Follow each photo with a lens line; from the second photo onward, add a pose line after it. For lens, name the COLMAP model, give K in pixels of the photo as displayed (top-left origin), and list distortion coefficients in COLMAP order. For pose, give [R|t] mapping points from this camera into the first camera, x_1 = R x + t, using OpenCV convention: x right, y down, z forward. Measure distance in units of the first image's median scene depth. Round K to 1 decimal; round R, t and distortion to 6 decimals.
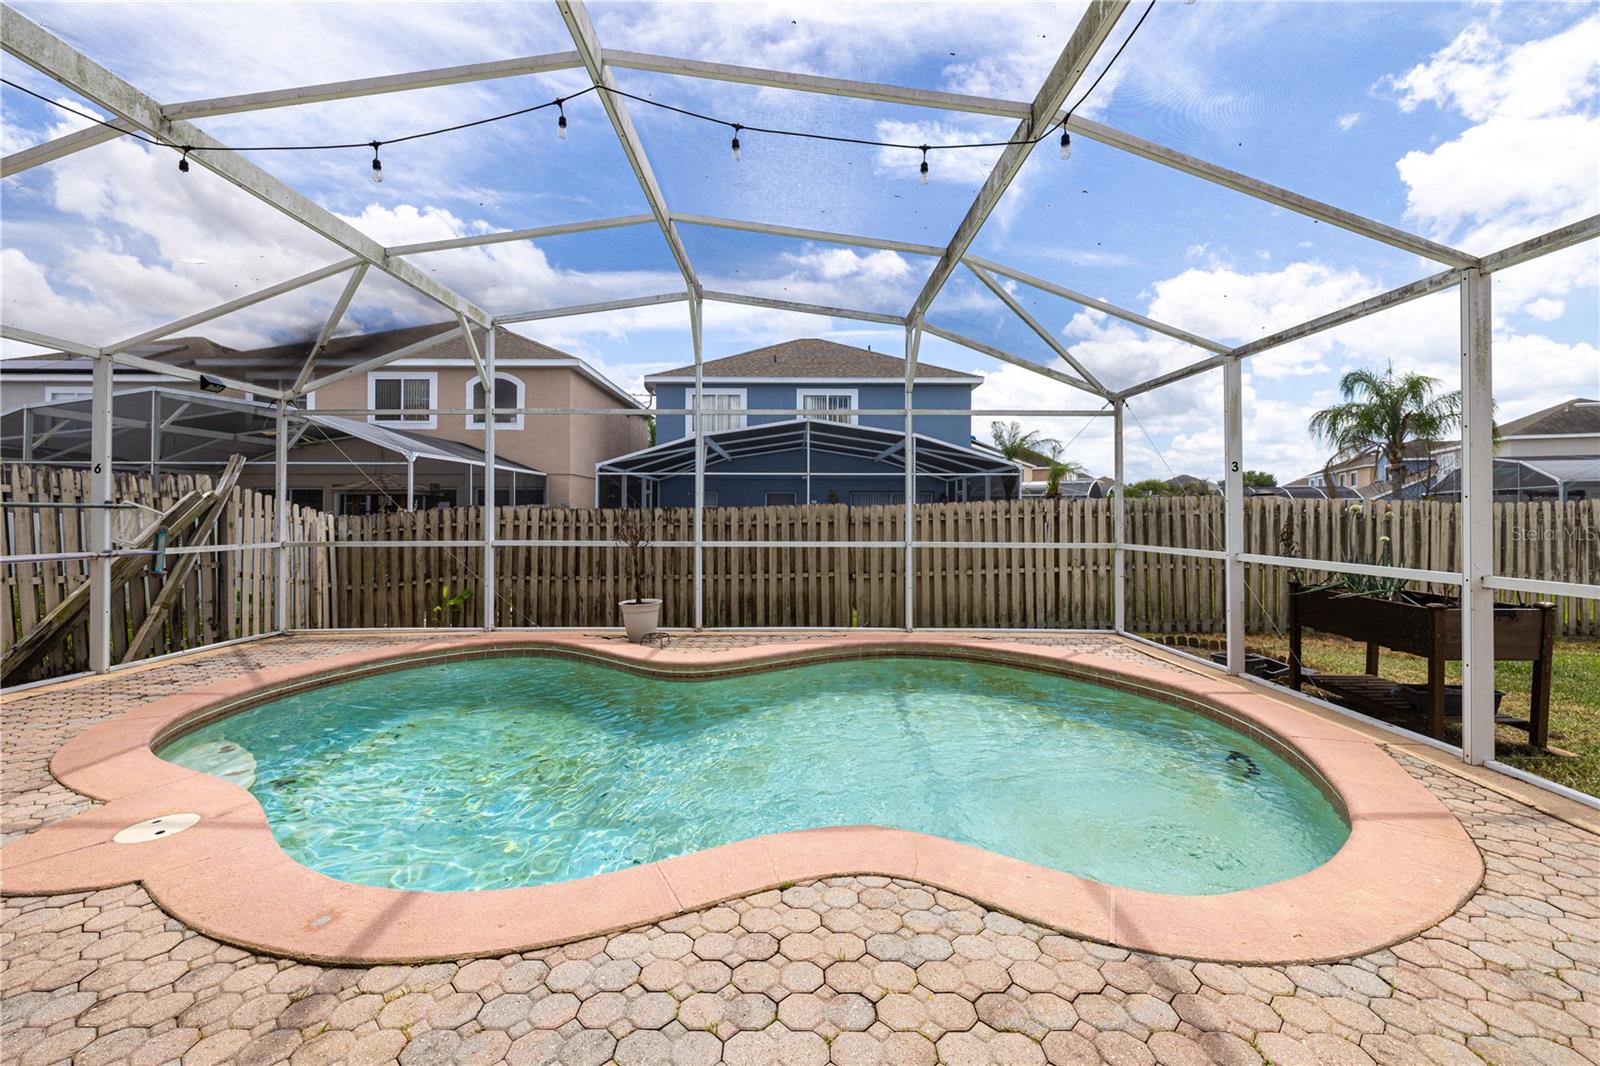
lens RADIAL K [[685.3, 0, 795.4], [0, 685.3, 513.4], [0, 0, 1]] dist [0.002424, 0.000136]
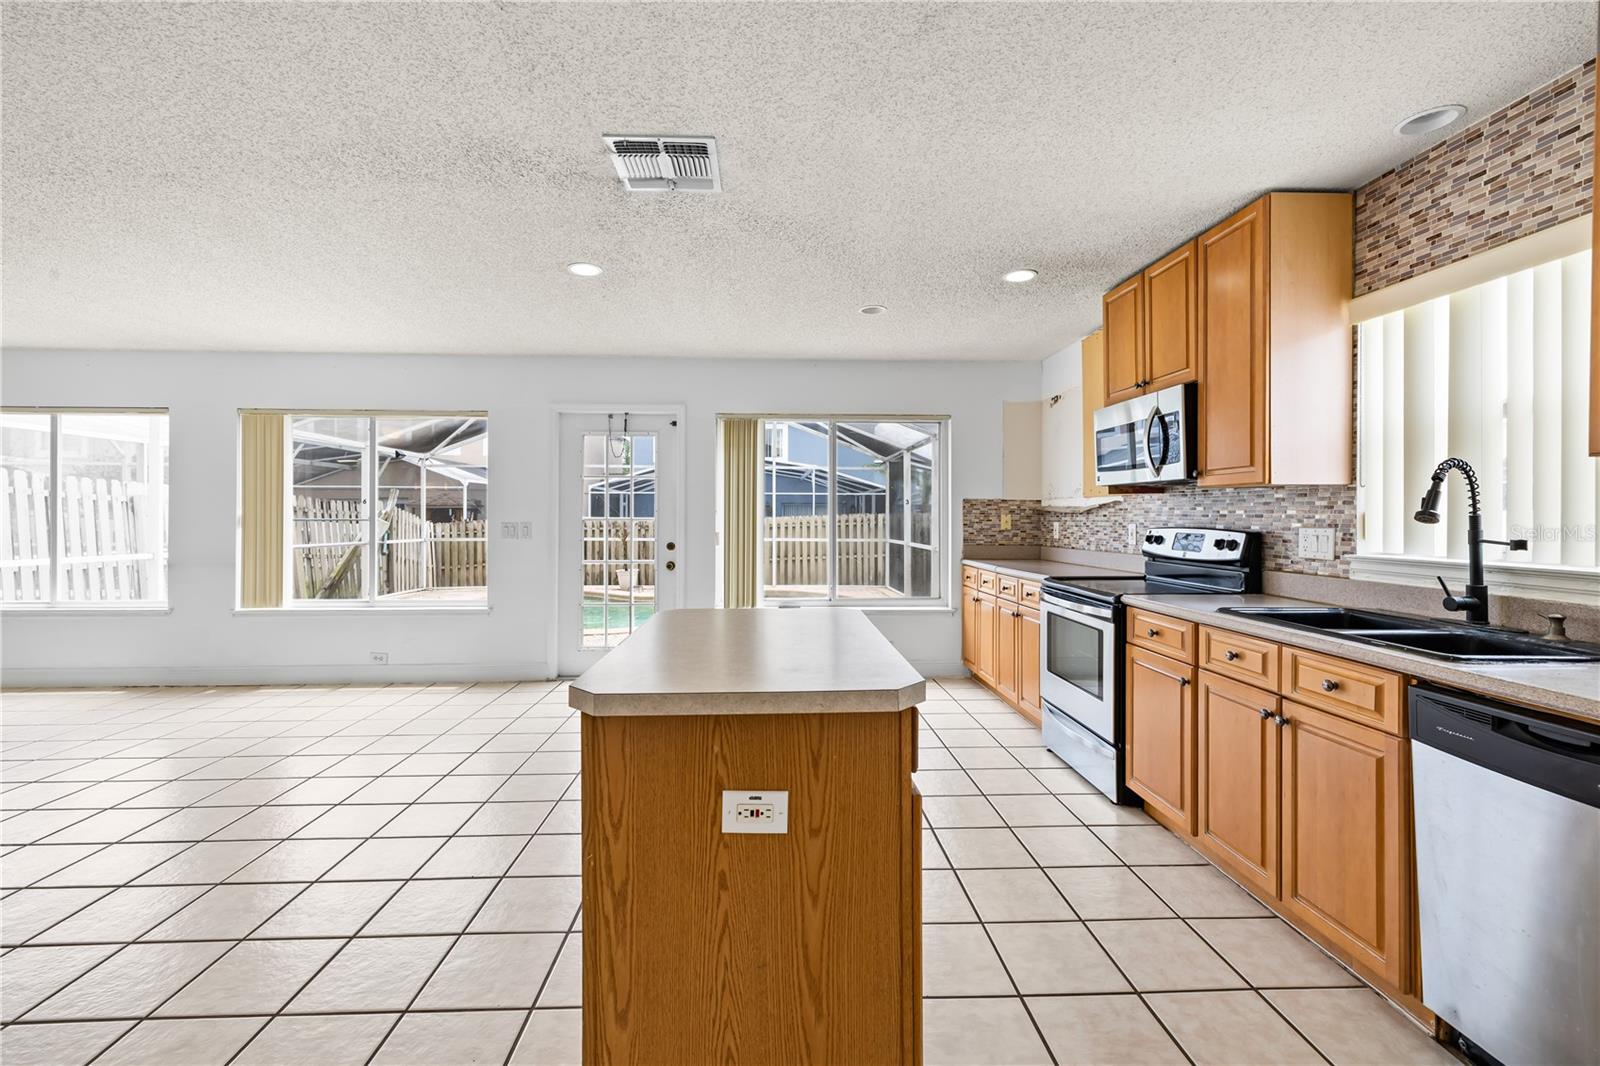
lens RADIAL K [[685.3, 0, 795.4], [0, 685.3, 513.4], [0, 0, 1]] dist [0.002424, 0.000136]
pose [[0.999115, 0.001822, 0.042016, 0.164527], [-0.001616, 0.999987, -0.004926, -0.018197], [-0.042024, 0.004854, 0.999105, -0.938944]]
